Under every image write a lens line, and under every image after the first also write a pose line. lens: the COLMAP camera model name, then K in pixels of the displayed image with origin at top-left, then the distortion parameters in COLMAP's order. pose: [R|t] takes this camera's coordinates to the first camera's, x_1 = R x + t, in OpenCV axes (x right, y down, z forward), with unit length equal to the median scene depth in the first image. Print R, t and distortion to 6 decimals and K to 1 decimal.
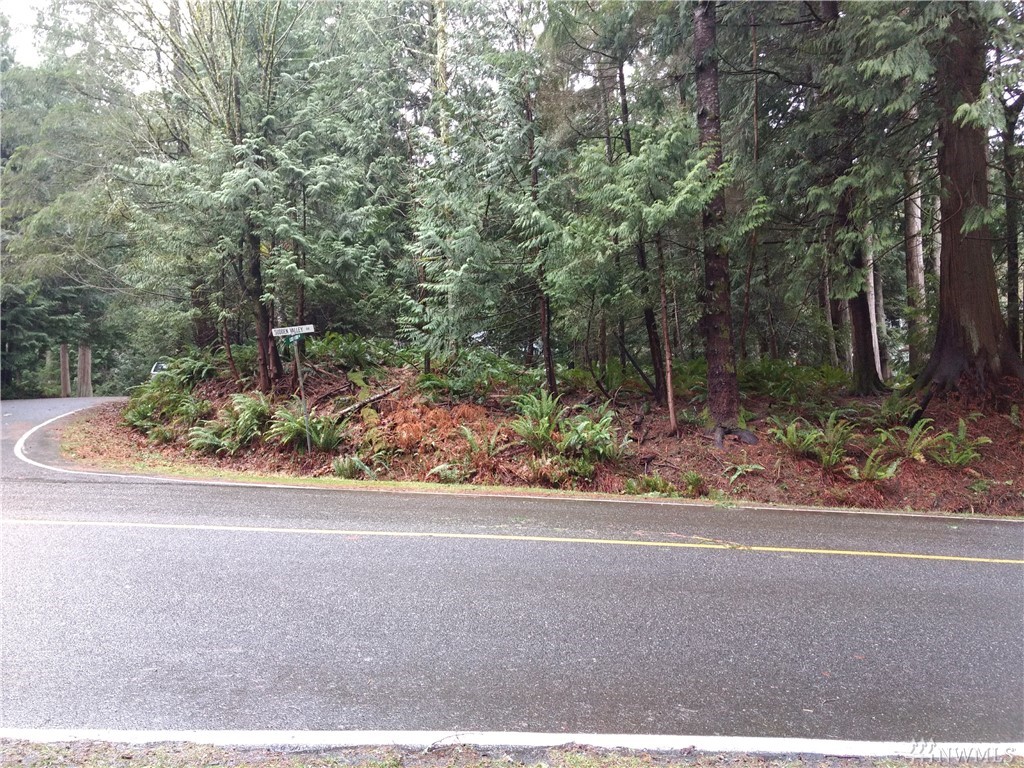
lens RADIAL K [[851.8, 0, 507.5], [0, 851.8, 390.6], [0, 0, 1]] dist [0.037016, 0.024911]
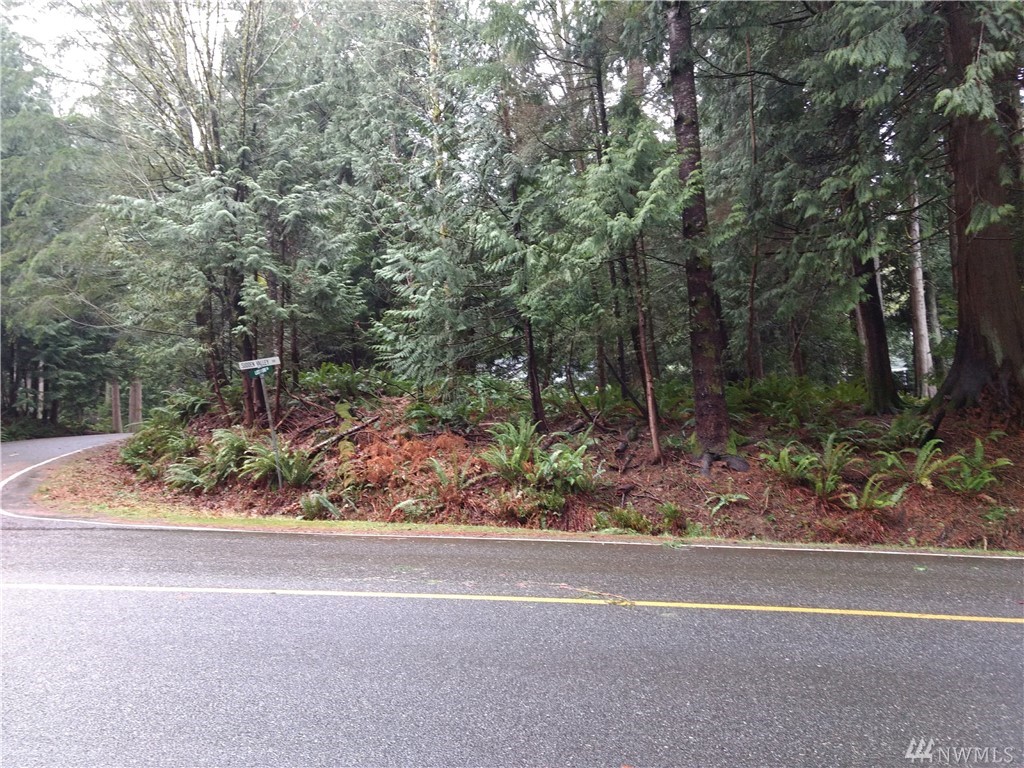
lens RADIAL K [[851.8, 0, 509.2], [0, 851.8, 384.3], [0, 0, 1]] dist [0.037016, 0.024911]
pose [[0.996037, -0.029221, -0.084008, 0.111671], [0.026345, 0.999035, -0.035132, -0.004777], [0.084954, 0.032779, 0.995846, 0.056416]]
